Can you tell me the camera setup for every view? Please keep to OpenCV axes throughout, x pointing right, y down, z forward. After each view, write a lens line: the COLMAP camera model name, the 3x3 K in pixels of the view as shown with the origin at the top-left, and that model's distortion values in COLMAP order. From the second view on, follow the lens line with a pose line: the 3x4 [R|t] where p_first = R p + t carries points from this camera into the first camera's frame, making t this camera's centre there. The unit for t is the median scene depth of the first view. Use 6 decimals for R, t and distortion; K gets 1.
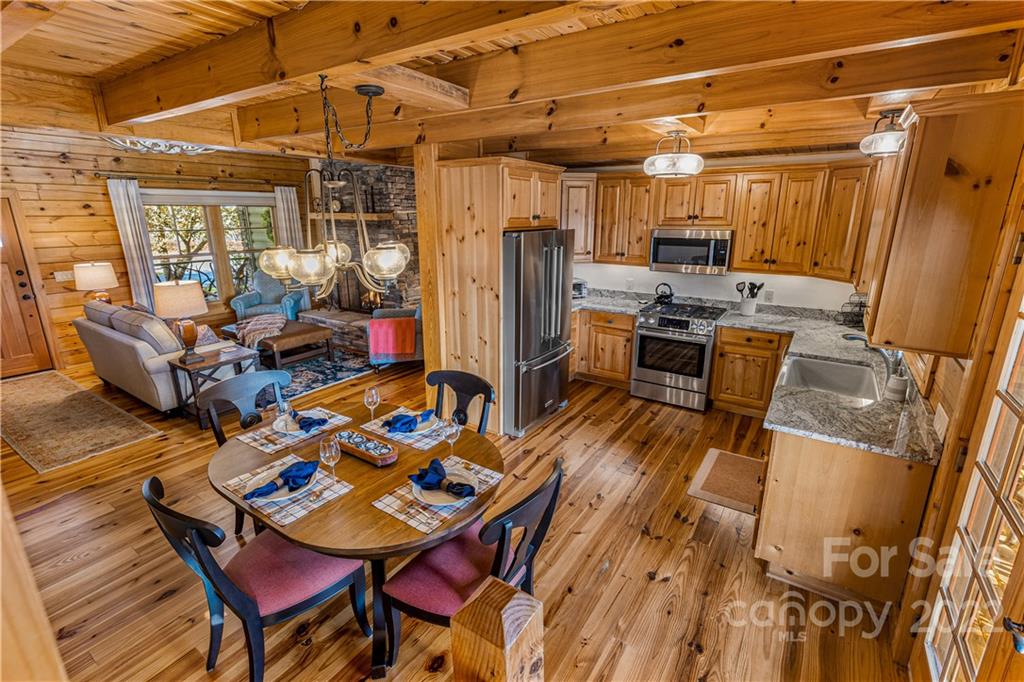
lens RADIAL K [[462.5, 0, 530.8], [0, 462.5, 341.5], [0, 0, 1]] dist [-0.012819, 0.000710]
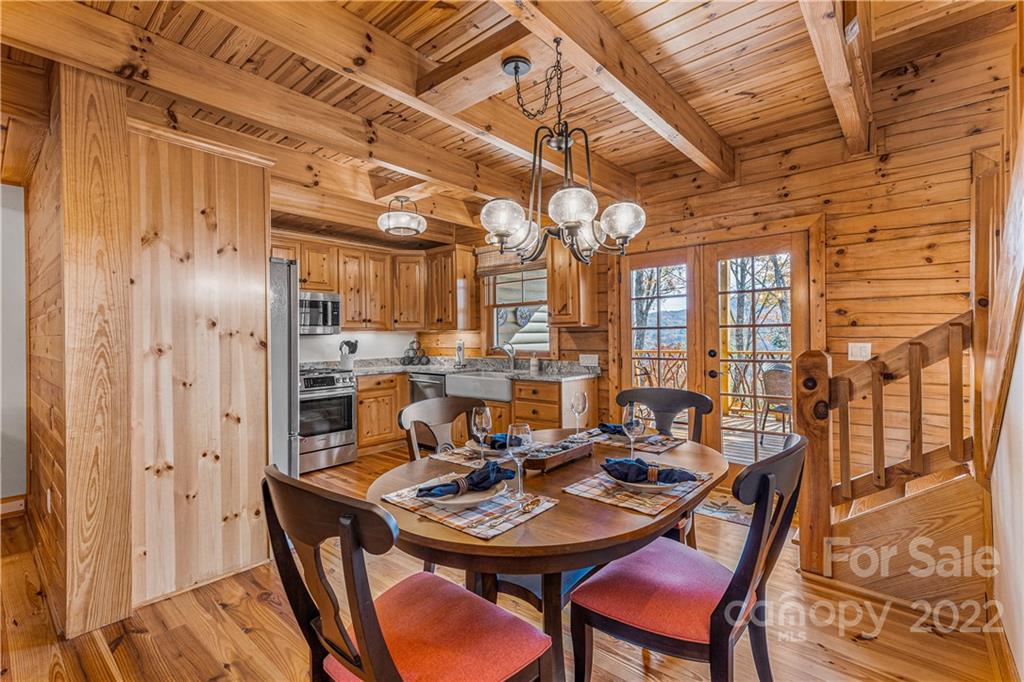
lens RADIAL K [[436.6, 0, 535.7], [0, 436.6, 338.8], [0, 0, 1]] dist [0.009201, -0.000291]
pose [[0.113313, -0.015230, 0.993443, -0.551352], [0.277575, 0.960555, -0.016934, 0.015712], [-0.953998, 0.277674, 0.113071, 0.430525]]
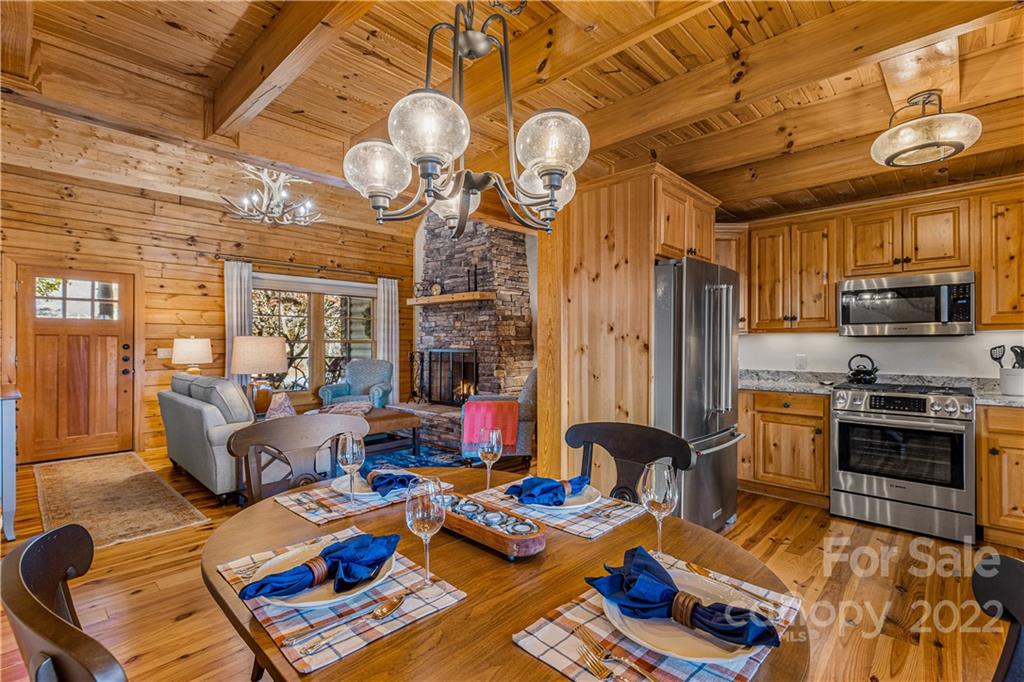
lens RADIAL K [[474.6, 0, 520.5], [0, 474.6, 343.7], [0, 0, 1]] dist [-0.002829, 0.001230]
pose [[0.981495, -0.008502, -0.191297, -0.100166], [-0.042890, 0.963871, -0.262893, 0.082427], [0.186621, 0.266233, 0.945670, 0.209290]]
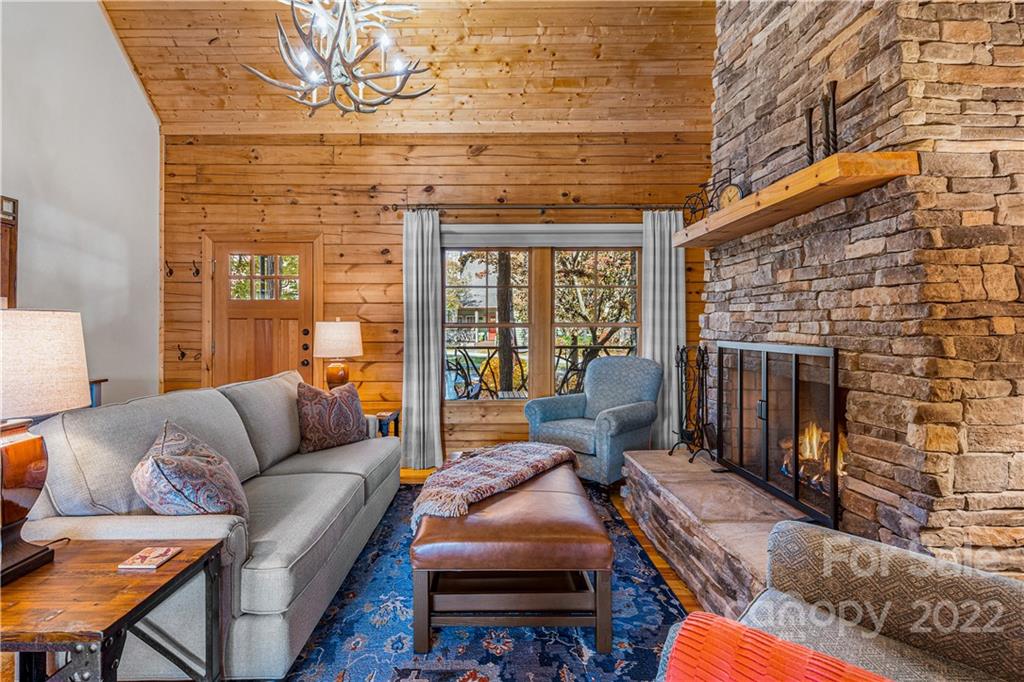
lens RADIAL K [[472.2, 0, 492.6], [0, 472.2, 327.8], [0, 0, 1]] dist [0.001665, -0.000208]
pose [[0.531996, -0.007670, -0.846712, -0.269237], [-0.221003, 0.964041, -0.147591, -0.119421], [0.817397, 0.265644, 0.511171, 0.927080]]
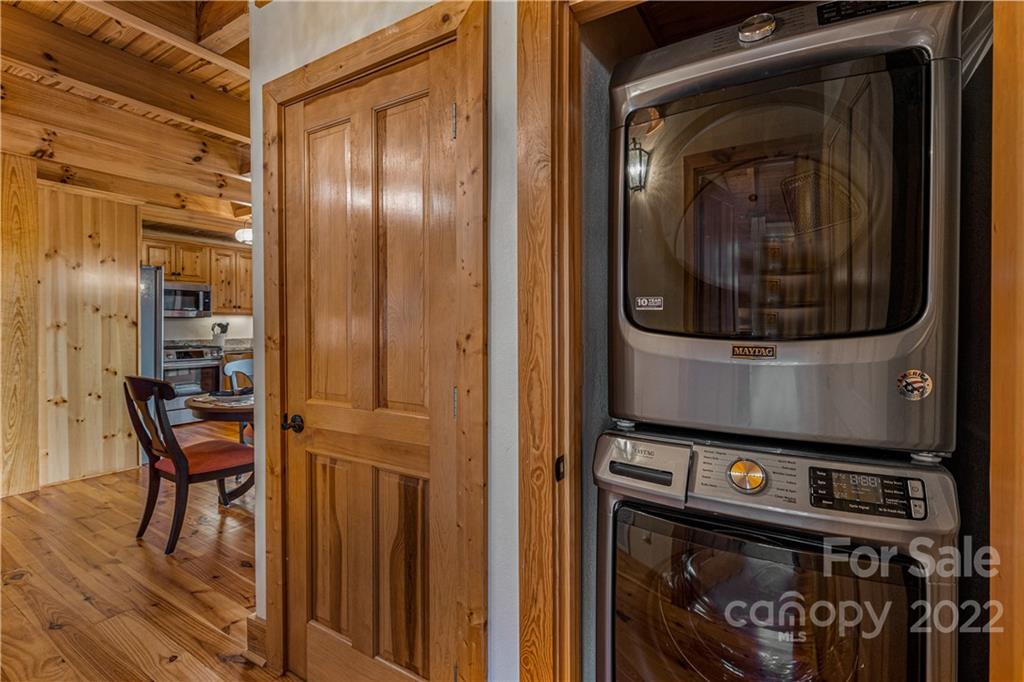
lens RADIAL K [[423.6, 0, 525.8], [0, 423.6, 331.2], [0, 0, 1]] dist [0.000426, 0.000202]
pose [[-0.050862, -0.026189, 0.998362, -0.866410], [0.259876, 0.964872, 0.038550, 0.089701], [-0.964302, 0.261411, -0.042269, 0.158653]]
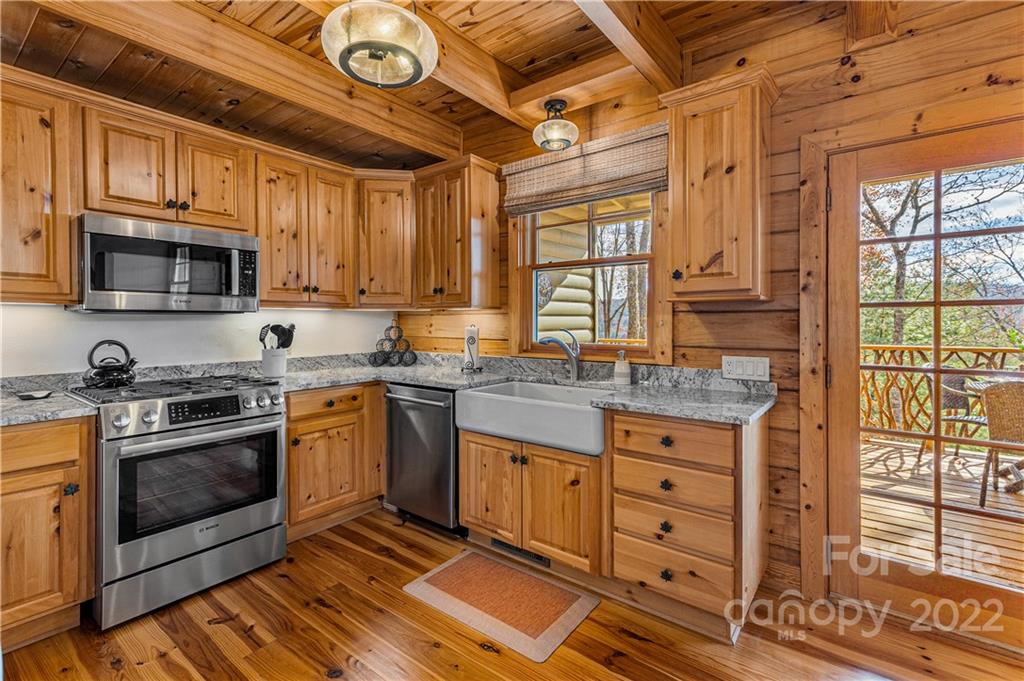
lens RADIAL K [[464.5, 0, 513.8], [0, 464.5, 327.1], [0, 0, 1]] dist [0.014156, -0.000097]
pose [[0.103744, -0.020934, 0.994384, -0.133405], [0.268713, 0.963189, -0.007758, -0.030842], [-0.957617, 0.268009, 0.105550, 0.616904]]
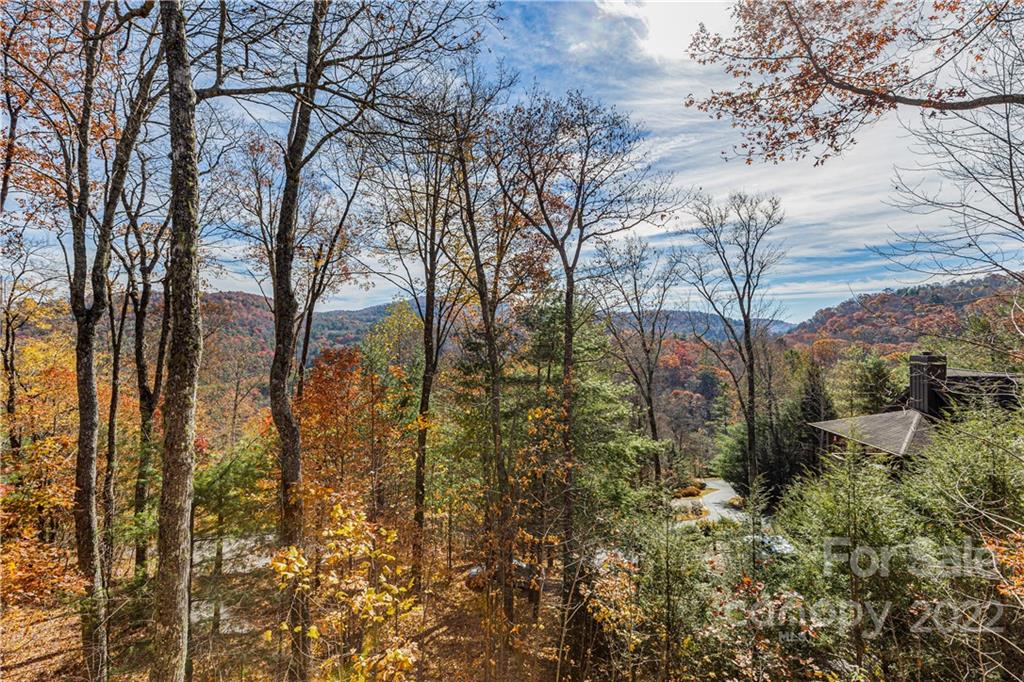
lens RADIAL K [[466.0, 0, 521.3], [0, 466.0, 335.4], [0, 0, 1]] dist [0.011979, -0.000292]
pose [[-0.507119, -0.006757, 0.861850, 1.162478], [0.231657, 0.962103, 0.143852, 0.117496], [-0.830160, 0.272604, -0.486335, 0.115006]]
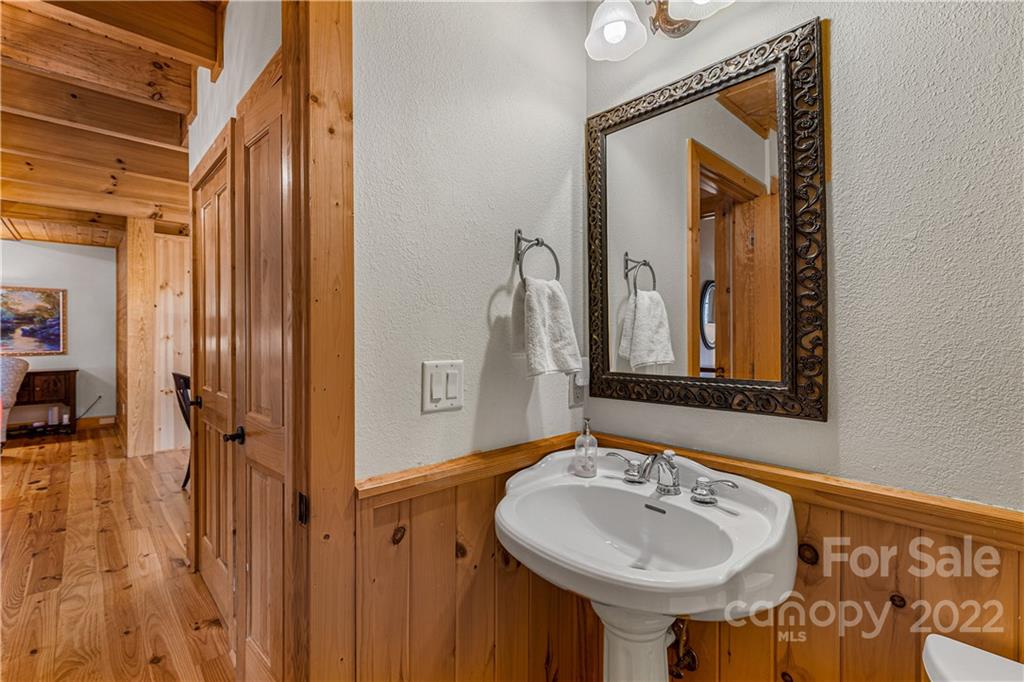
lens RADIAL K [[455.0, 0, 541.5], [0, 455.0, 335.0], [0, 0, 1]] dist [-0.001752, -0.000466]
pose [[0.225185, -0.013217, 0.974226, -0.946879], [0.262795, 0.963674, -0.047669, 0.175168], [-0.938206, 0.266756, 0.220479, -0.155515]]
